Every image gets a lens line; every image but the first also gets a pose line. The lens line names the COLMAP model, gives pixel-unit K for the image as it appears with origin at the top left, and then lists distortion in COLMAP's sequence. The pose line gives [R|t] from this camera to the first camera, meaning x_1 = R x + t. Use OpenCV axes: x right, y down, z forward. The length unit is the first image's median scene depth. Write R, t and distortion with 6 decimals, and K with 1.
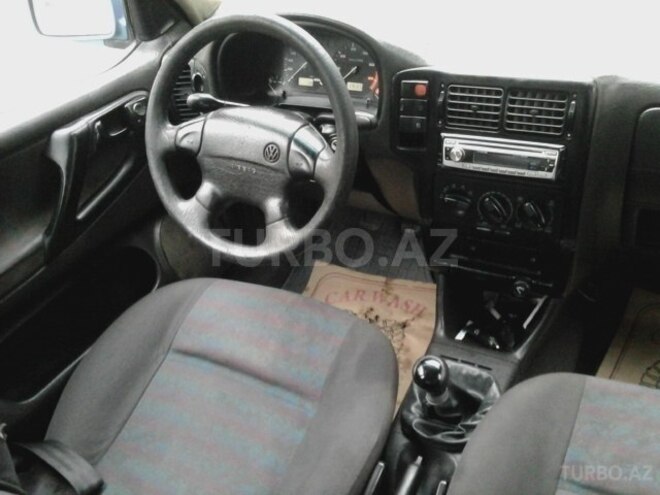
lens RADIAL K [[632.9, 0, 329.2], [0, 632.9, 249.5], [0, 0, 1]] dist [-0.002180, 0.000000]
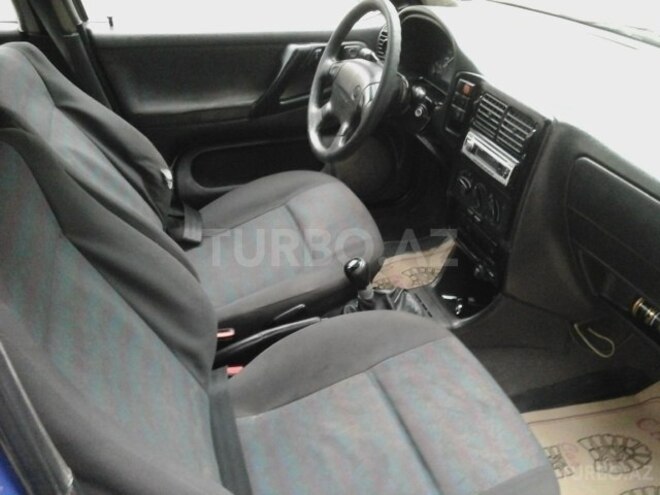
lens RADIAL K [[632.9, 0, 329.9], [0, 632.9, 247.7], [0, 0, 1]] dist [-0.002180, 0.000000]
pose [[0.702752, 0.468614, -0.535295, 0.794985], [-0.476082, 0.868879, 0.135629, -0.007181], [0.528664, 0.159531, 0.833705, -0.199633]]
